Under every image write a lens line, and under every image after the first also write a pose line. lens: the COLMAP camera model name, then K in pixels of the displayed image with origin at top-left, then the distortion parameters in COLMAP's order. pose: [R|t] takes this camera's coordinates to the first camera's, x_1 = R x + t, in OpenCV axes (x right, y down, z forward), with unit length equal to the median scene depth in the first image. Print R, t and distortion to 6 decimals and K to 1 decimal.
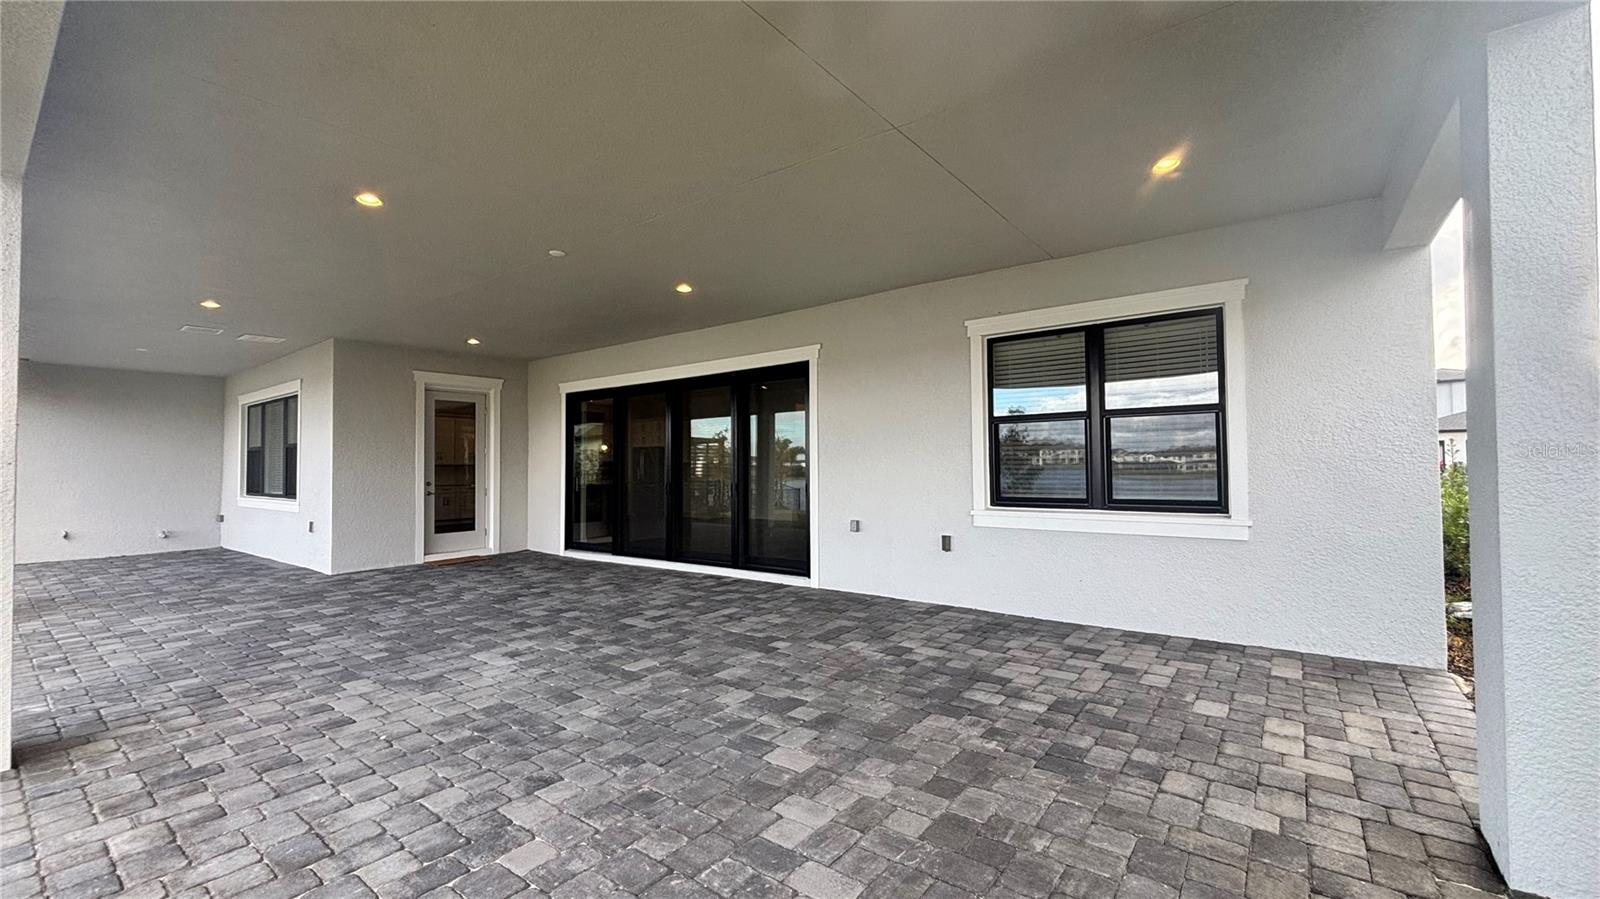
lens RADIAL K [[643.9, 0, 817.1], [0, 643.9, 445.3], [0, 0, 1]] dist [0.003767, 0.000004]
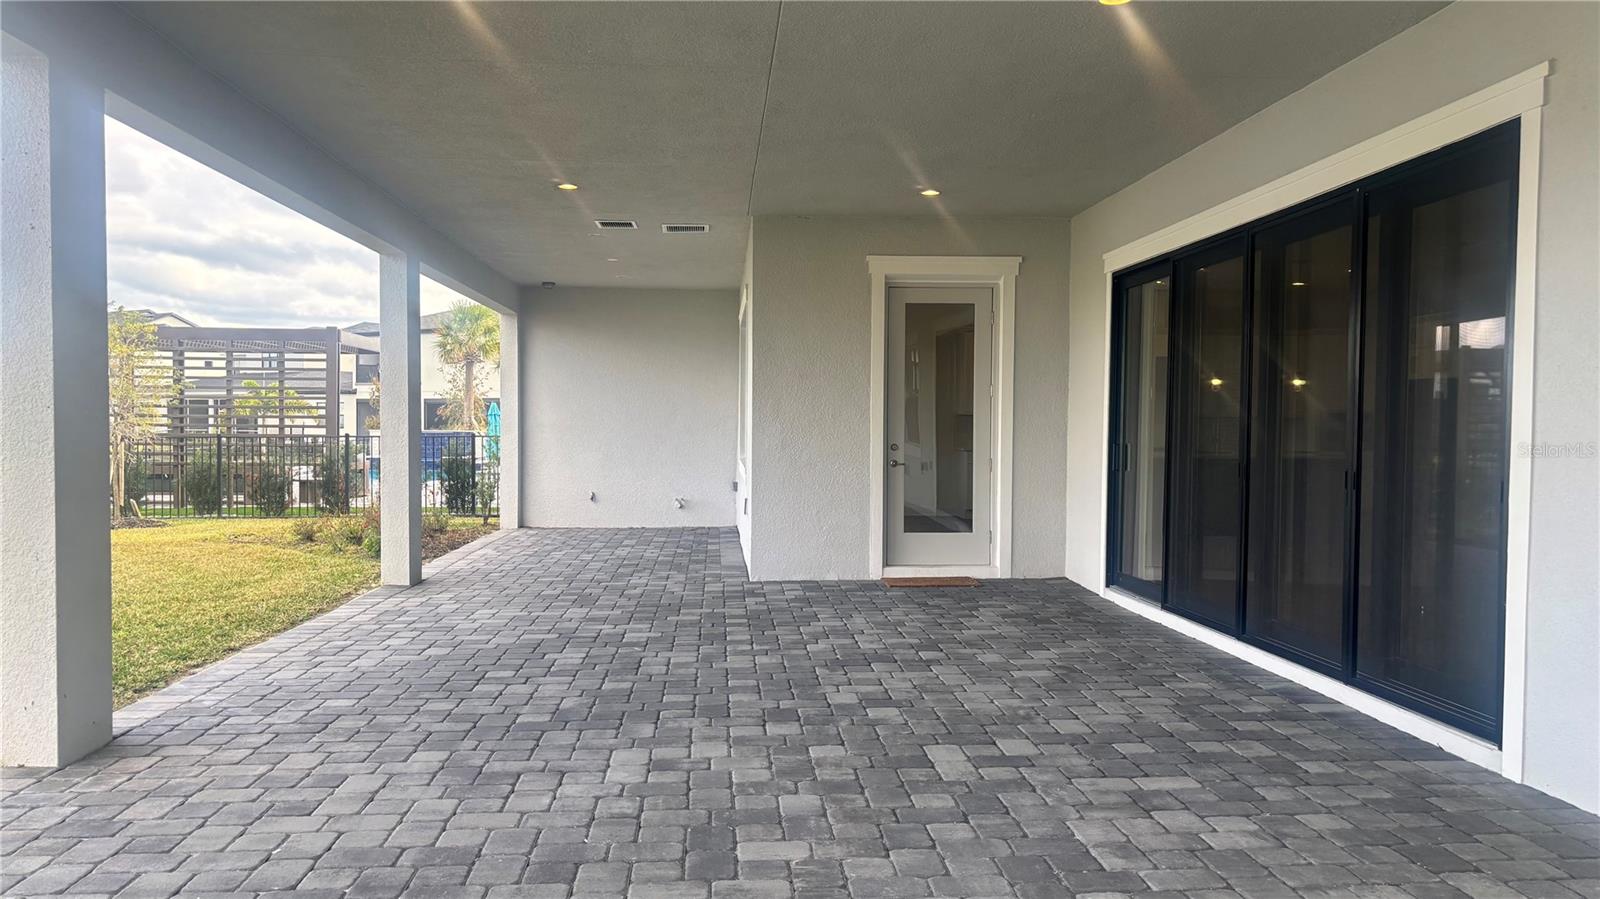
lens RADIAL K [[1216.2, 0, 800.6], [0, 1216.2, 453.5], [0, 0, 1]] dist [0.043140, -0.021291]
pose [[0.643739, 0.032722, -0.764545, 0.403932], [0.015309, 0.998335, 0.055618, 0.005386], [0.765092, -0.047507, 0.642166, 0.461680]]
